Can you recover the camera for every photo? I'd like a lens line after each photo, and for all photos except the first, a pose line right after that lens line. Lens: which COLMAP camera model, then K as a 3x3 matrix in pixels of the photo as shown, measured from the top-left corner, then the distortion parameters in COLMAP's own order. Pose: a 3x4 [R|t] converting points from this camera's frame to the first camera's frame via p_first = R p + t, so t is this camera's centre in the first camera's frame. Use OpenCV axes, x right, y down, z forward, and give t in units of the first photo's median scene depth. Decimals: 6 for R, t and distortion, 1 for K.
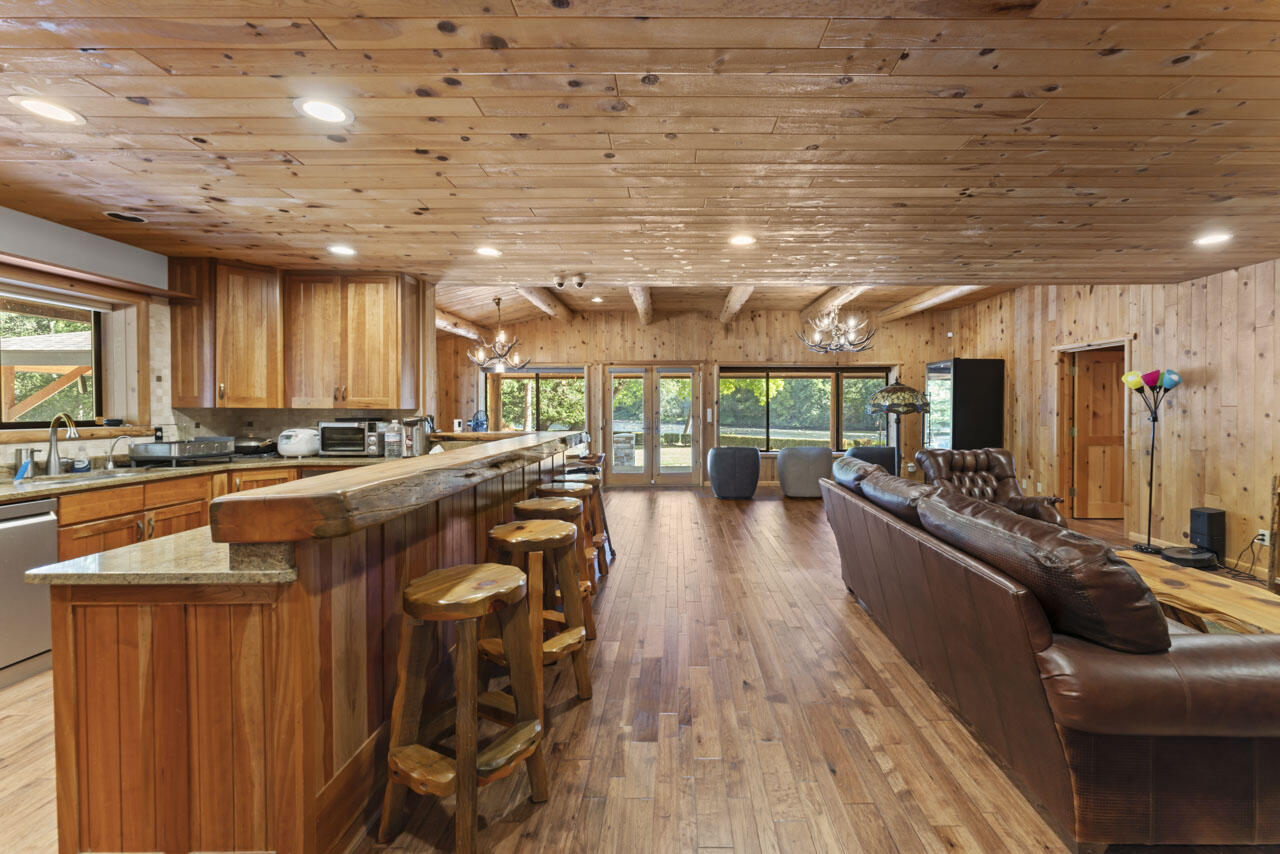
lens RADIAL K [[503.6, 0, 711.9], [0, 503.6, 414.3], [0, 0, 1]] dist [0.001936, -0.000496]
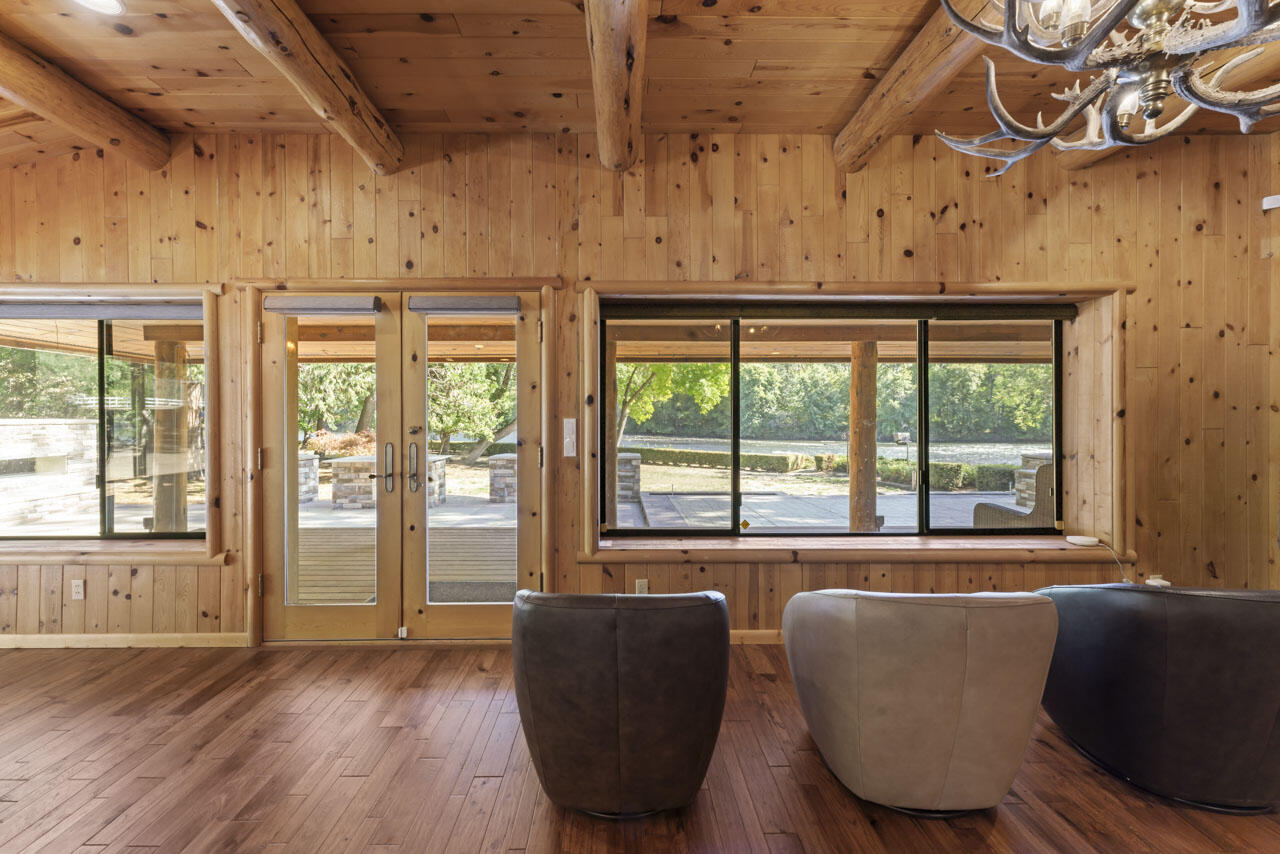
lens RADIAL K [[503.6, 0, 630.1], [0, 503.6, 419.6], [0, 0, 1]] dist [0.001936, -0.000496]
pose [[0.999900, -0.000504, 0.014143, 0.048813], [0.000606, 0.999974, -0.007211, -0.012847], [-0.014139, 0.007219, 0.999874, 1.010562]]
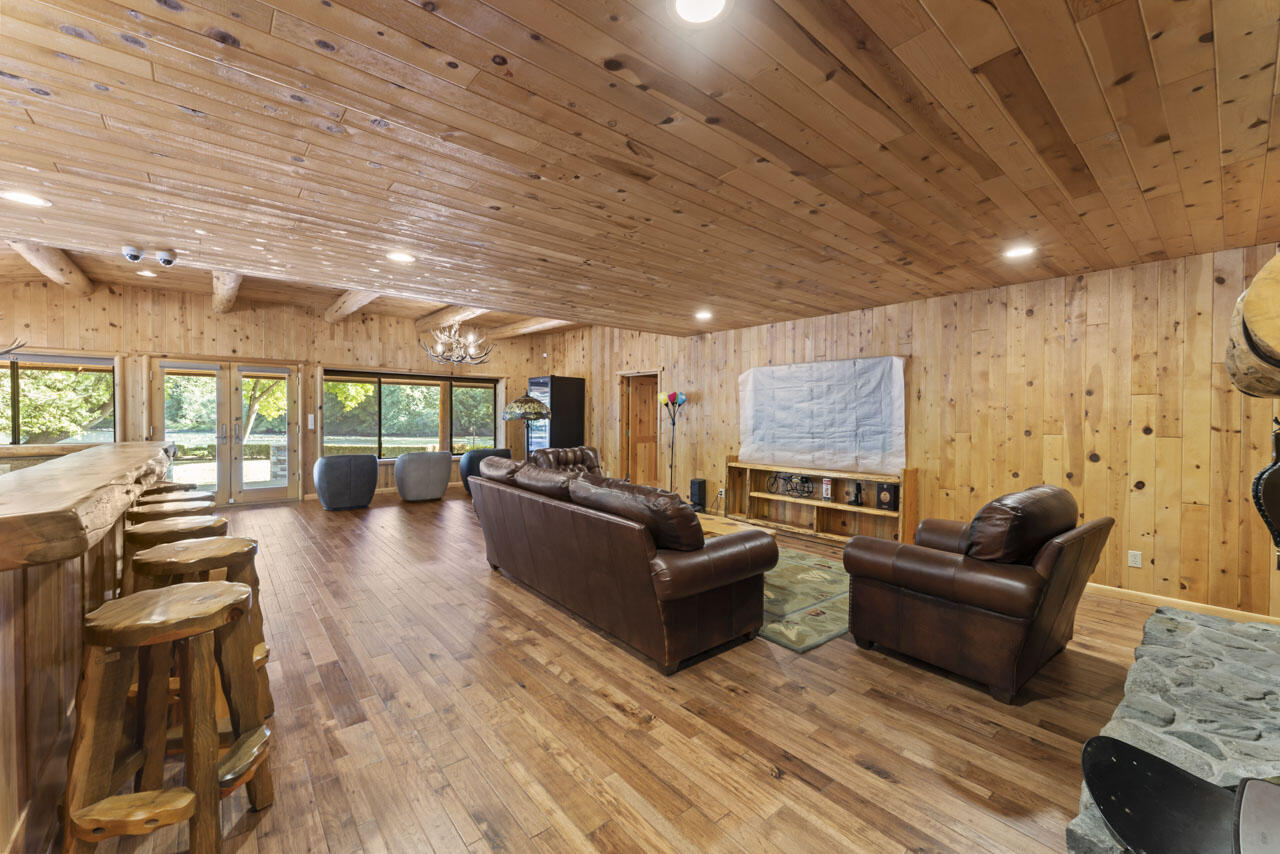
lens RADIAL K [[503.6, 0, 633.9], [0, 503.6, 425.0], [0, 0, 1]] dist [0.001936, -0.000496]
pose [[0.772414, -0.005273, 0.635097, -0.205263], [-0.000045, 0.999965, 0.008357, 0.000196], [-0.635119, -0.006484, 0.772387, -0.118518]]
